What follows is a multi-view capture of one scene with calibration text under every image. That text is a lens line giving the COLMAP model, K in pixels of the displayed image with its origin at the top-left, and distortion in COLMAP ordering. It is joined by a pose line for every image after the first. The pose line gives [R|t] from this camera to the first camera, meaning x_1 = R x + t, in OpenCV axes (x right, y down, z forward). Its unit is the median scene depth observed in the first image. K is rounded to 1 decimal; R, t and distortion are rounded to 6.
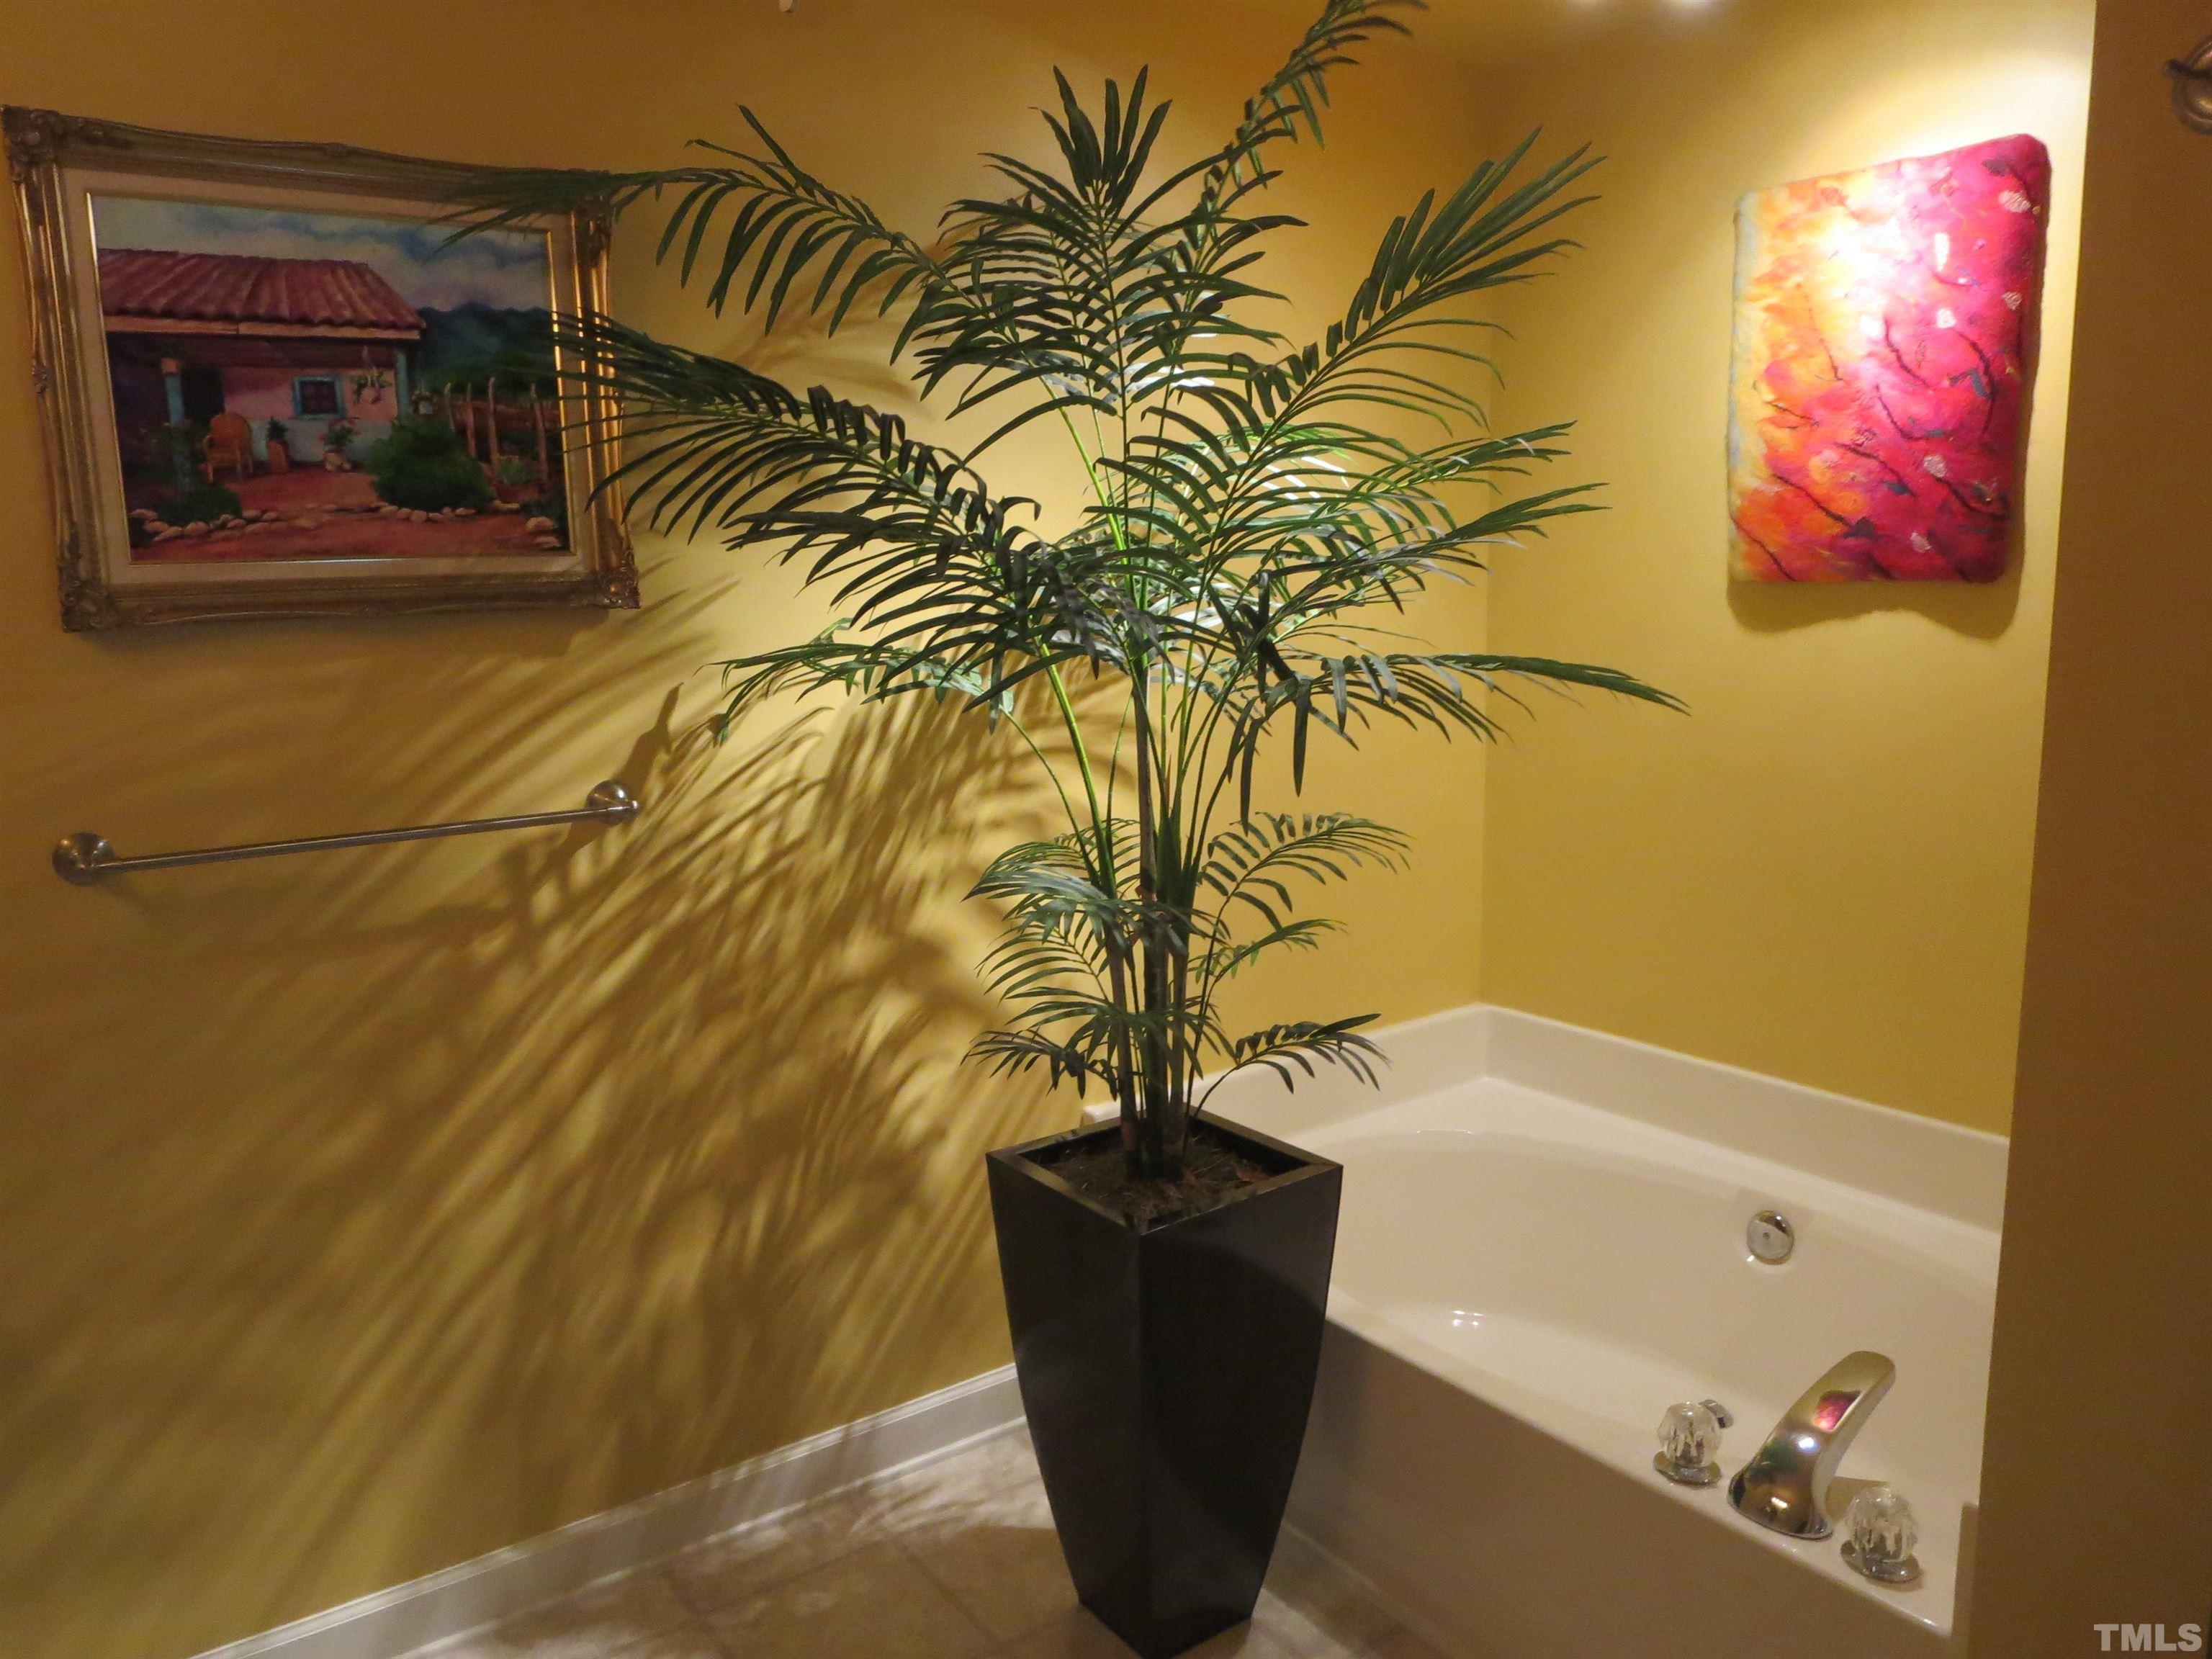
lens RADIAL K [[1541.0, 0, 1115.0], [0, 1541.0, 817.6], [0, 0, 1]] dist [-0.037619, -0.000263]
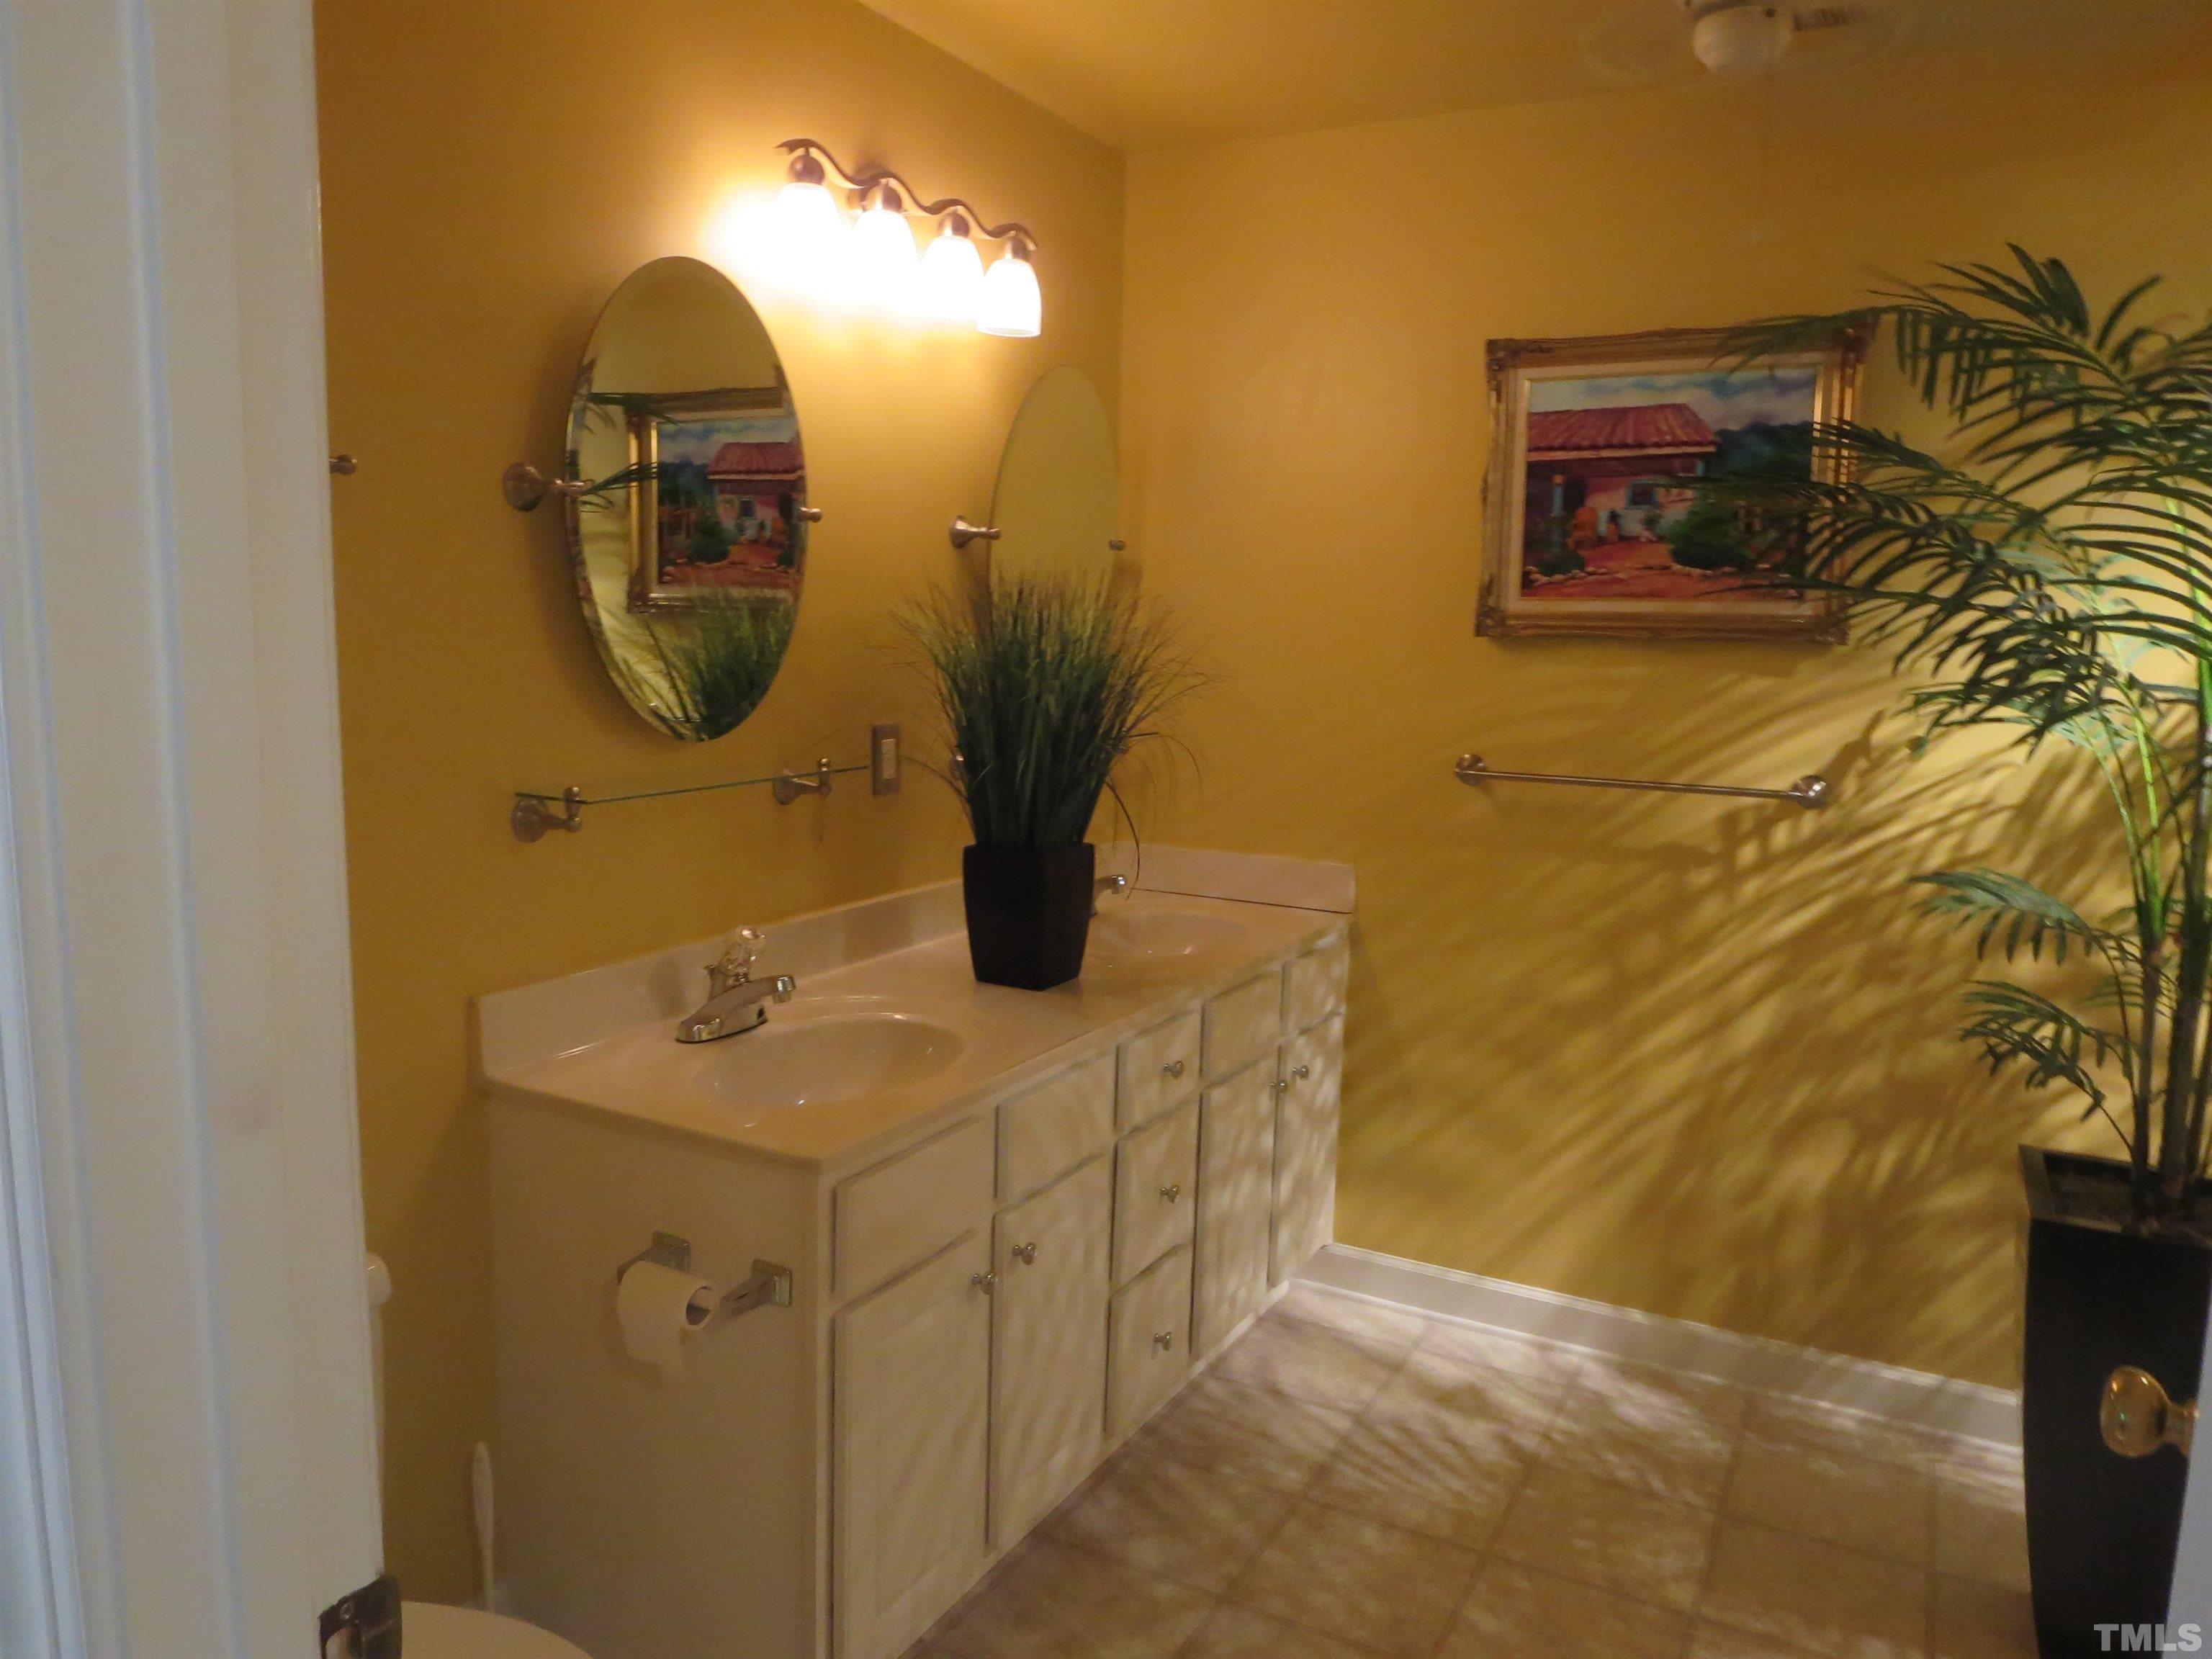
lens RADIAL K [[1541.0, 0, 1115.0], [0, 1541.0, 817.6], [0, 0, 1]] dist [-0.037619, -0.000263]
pose [[0.431719, 0.146845, -0.889975, 0.560024], [-0.172148, 0.981937, 0.078512, 0.011143], [0.885428, 0.119312, 0.449200, -0.103254]]
